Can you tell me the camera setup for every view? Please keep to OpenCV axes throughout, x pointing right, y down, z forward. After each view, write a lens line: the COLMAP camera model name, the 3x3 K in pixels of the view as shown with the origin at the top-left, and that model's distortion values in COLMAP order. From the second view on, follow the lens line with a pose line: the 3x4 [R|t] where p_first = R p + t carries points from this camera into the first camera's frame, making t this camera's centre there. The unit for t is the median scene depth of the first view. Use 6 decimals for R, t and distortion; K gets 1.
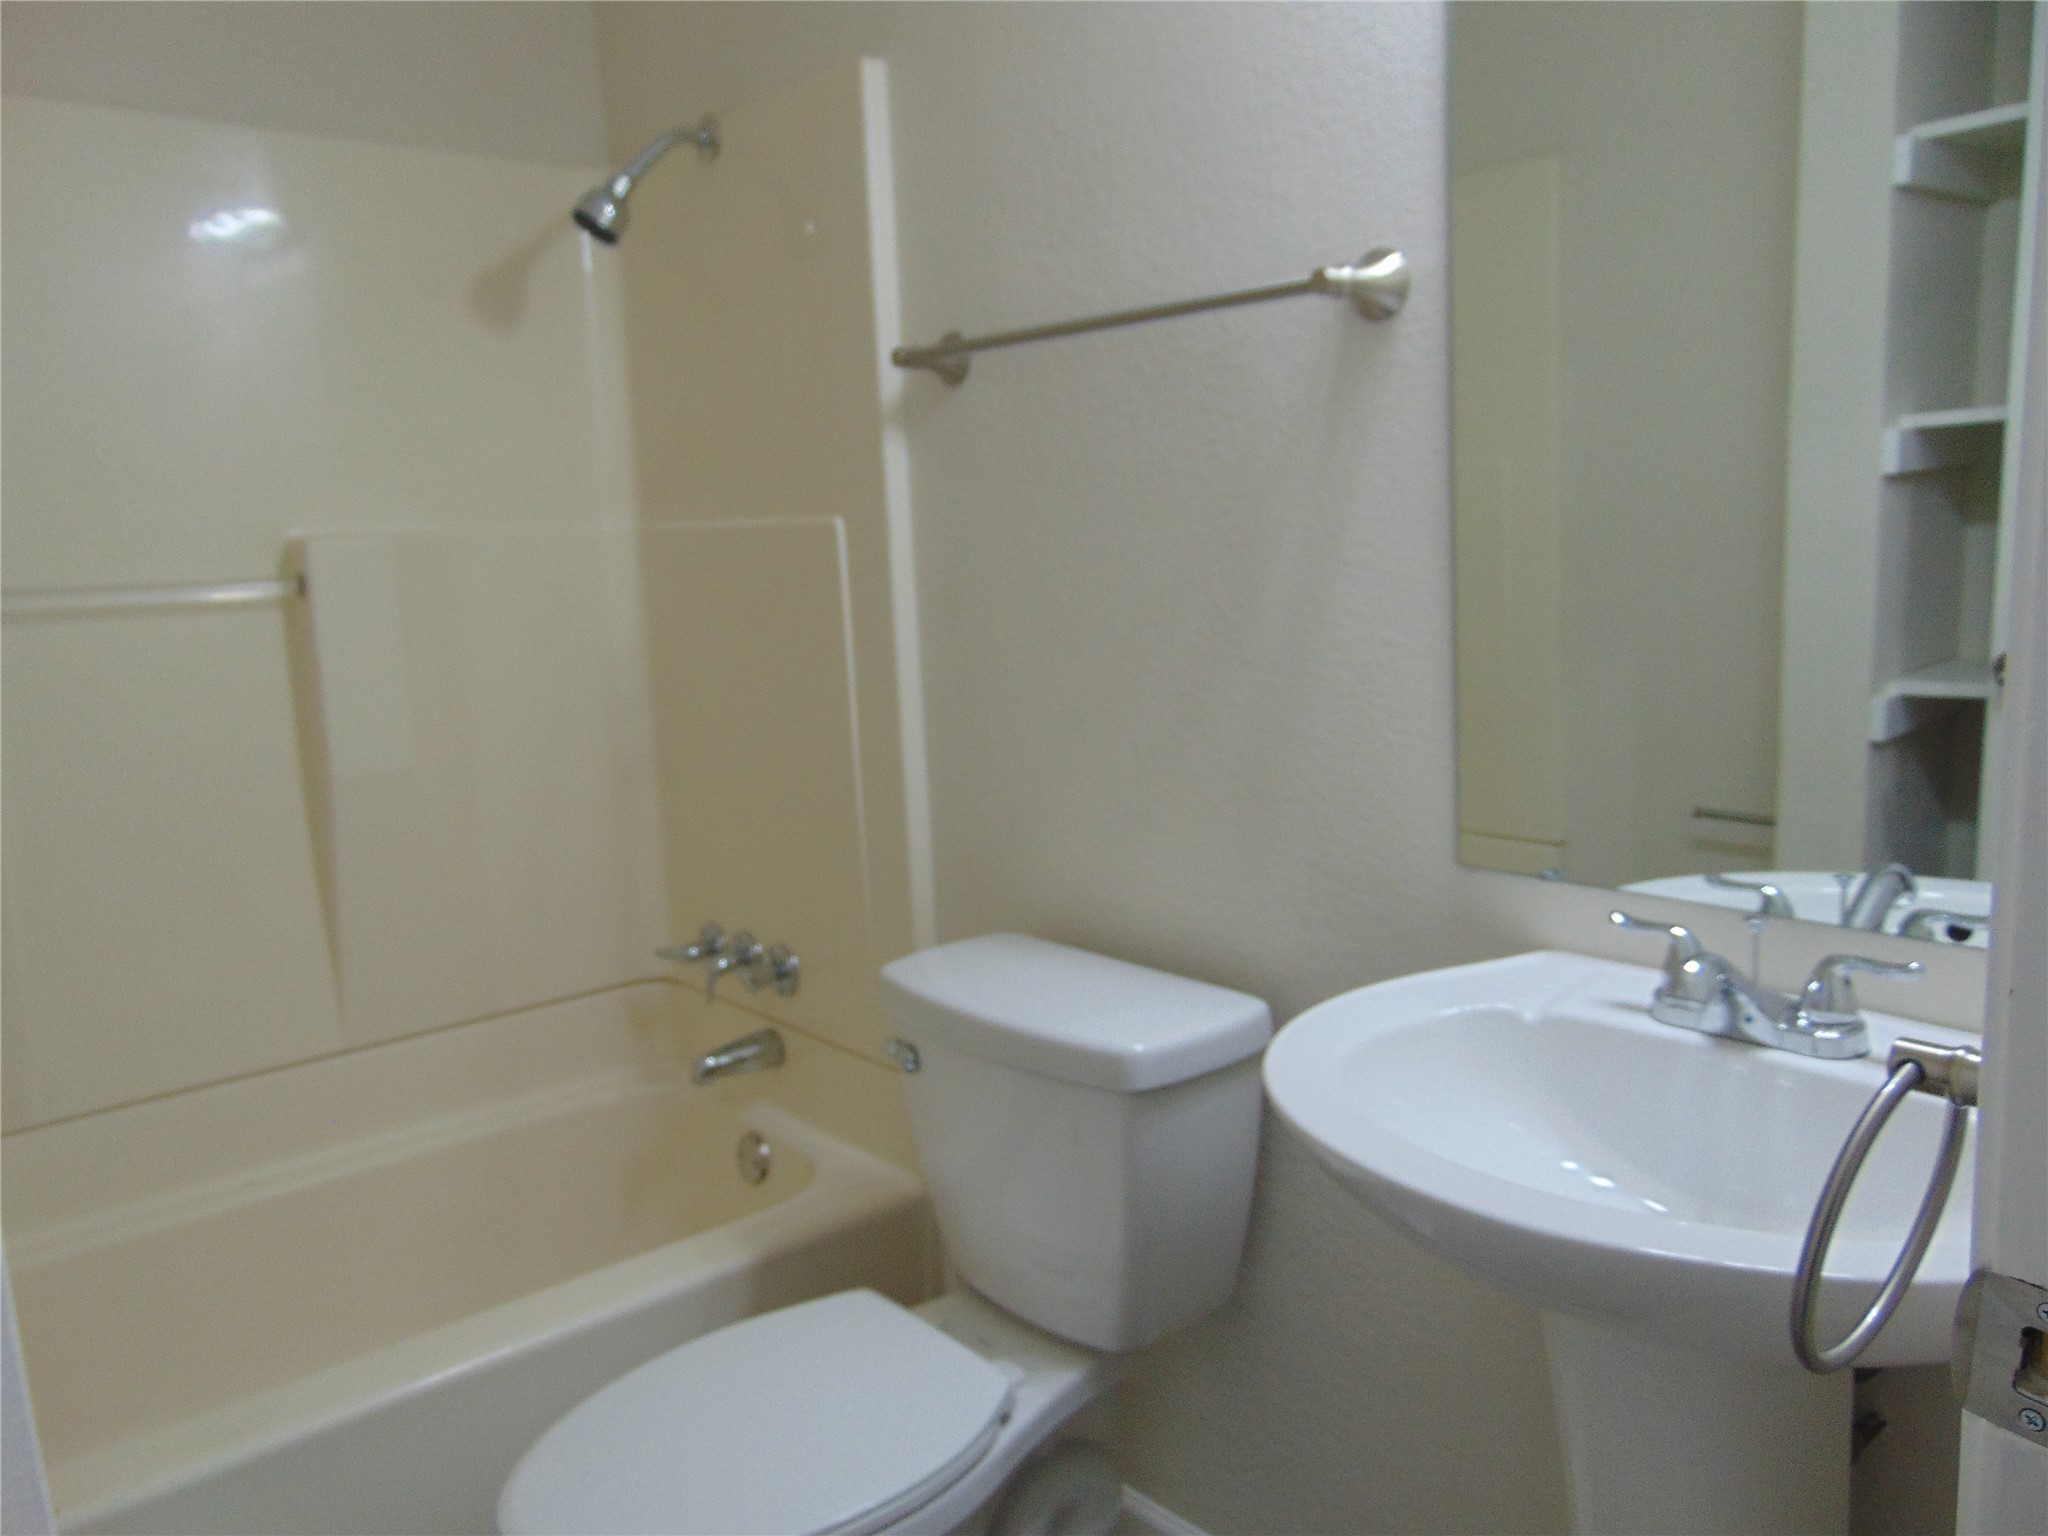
lens RADIAL K [[1539.6, 0, 1019.1], [0, 1539.6, 769.5], [0, 0, 1]] dist [-0.029594, 0.069256]
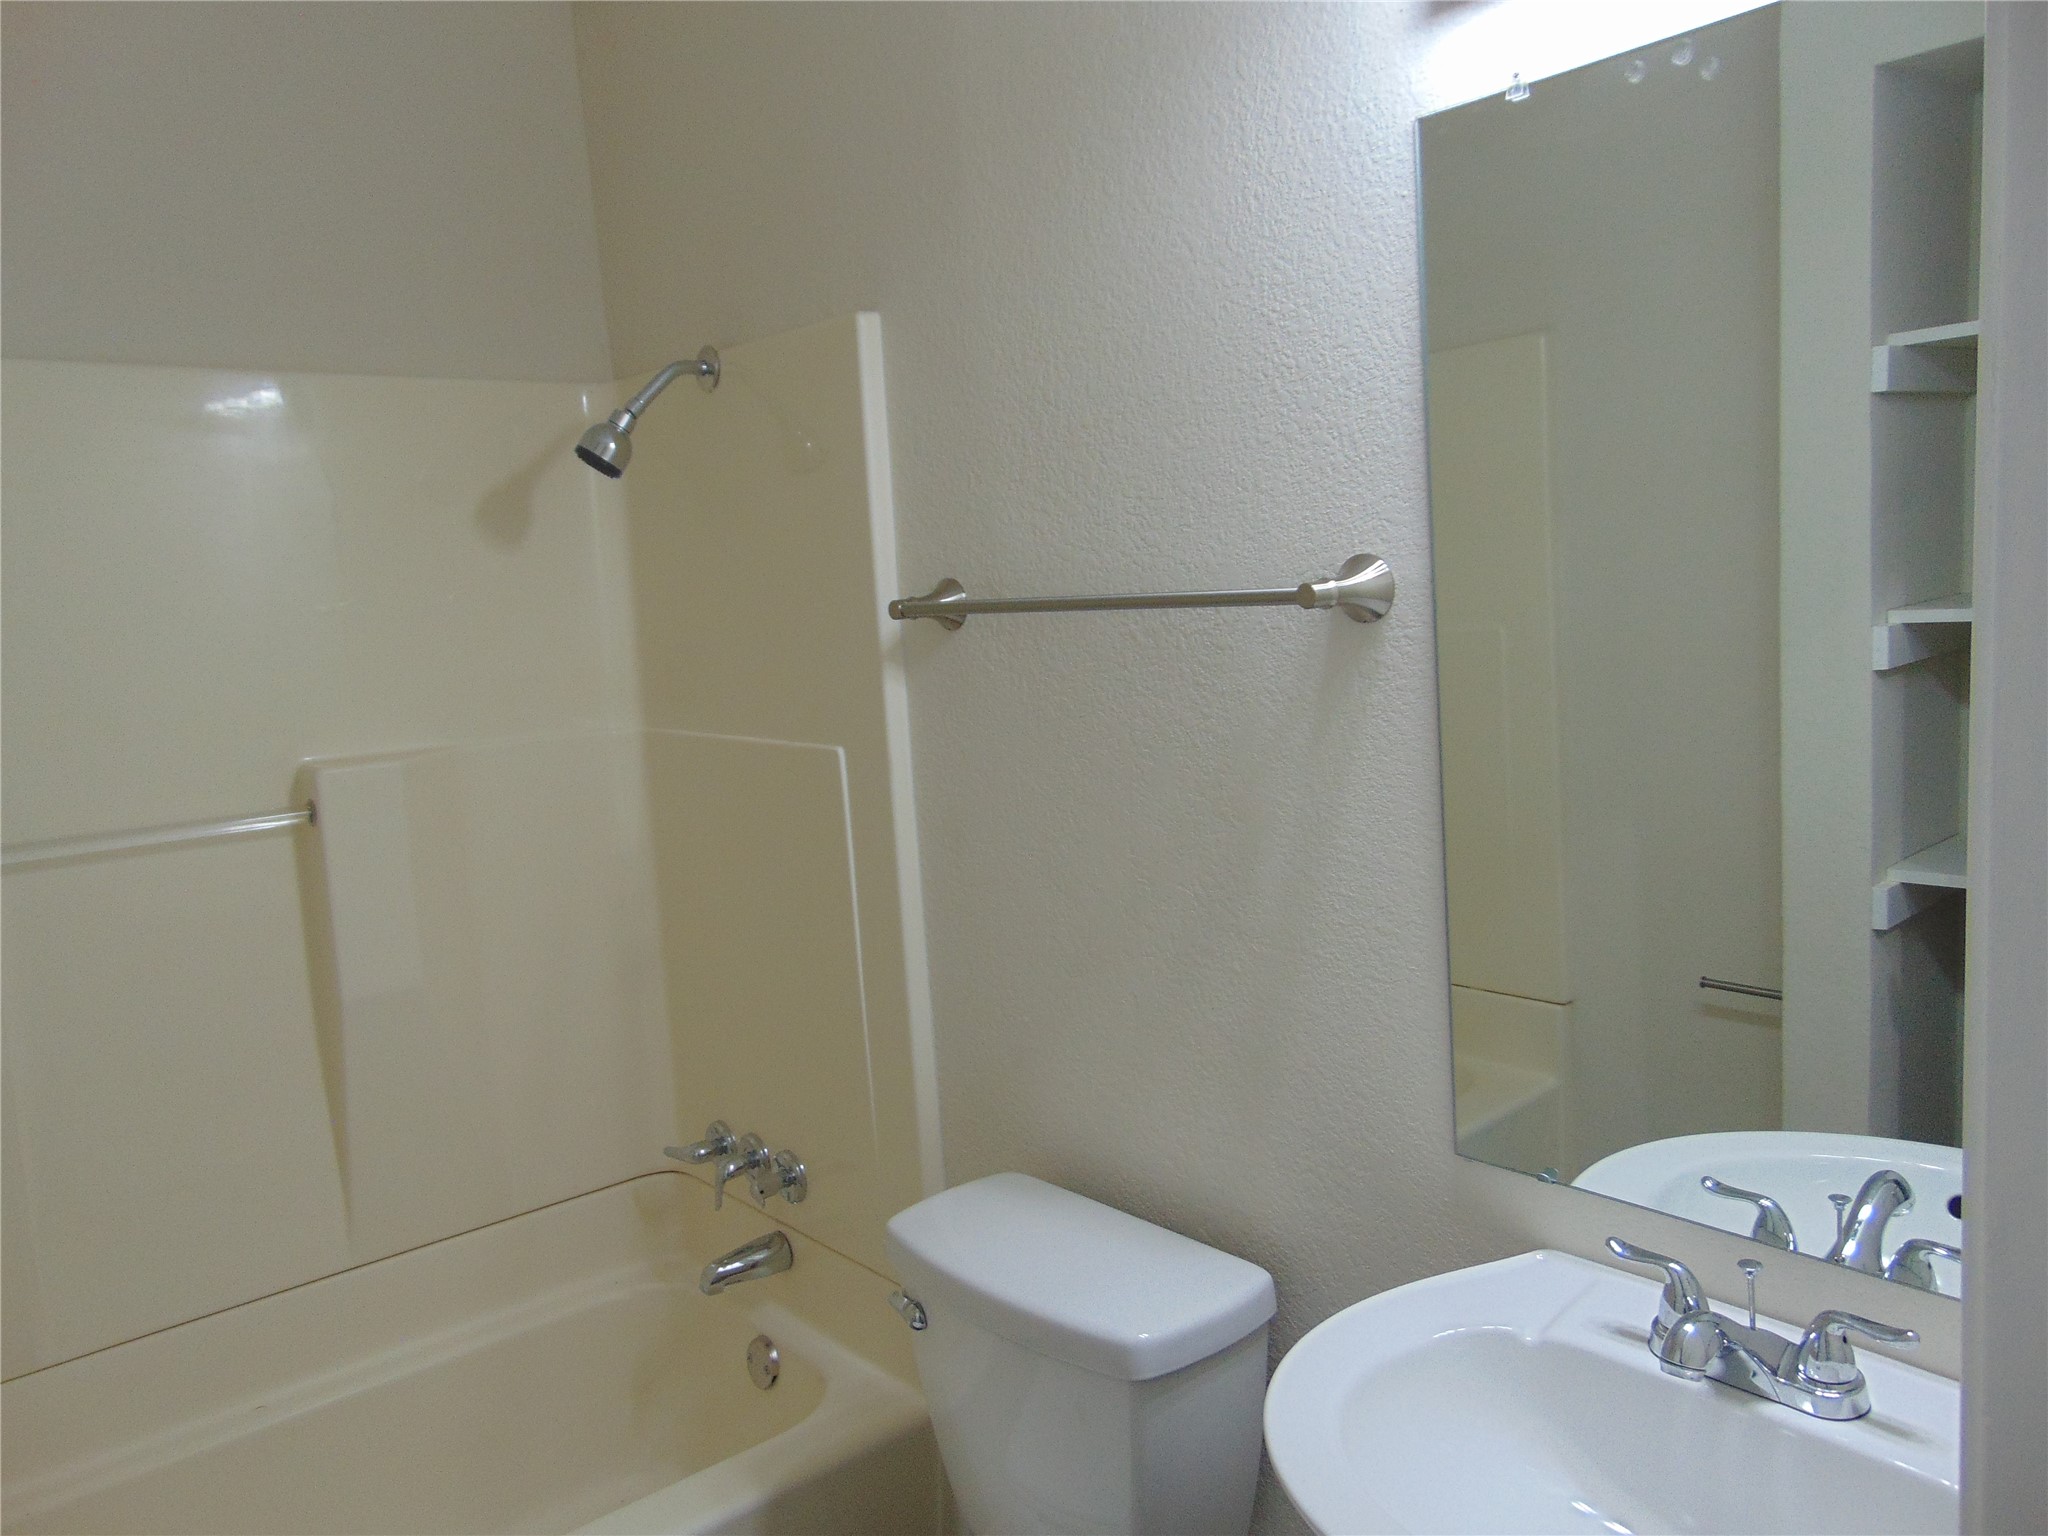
lens RADIAL K [[1539.6, 0, 1019.1], [0, 1539.6, 769.5], [0, 0, 1]] dist [-0.029594, 0.069256]
pose [[0.999847, -0.016085, -0.006866, 0.006641], [0.015841, 0.999291, -0.034155, -0.105544], [0.007410, 0.034041, 0.999393, -0.010579]]
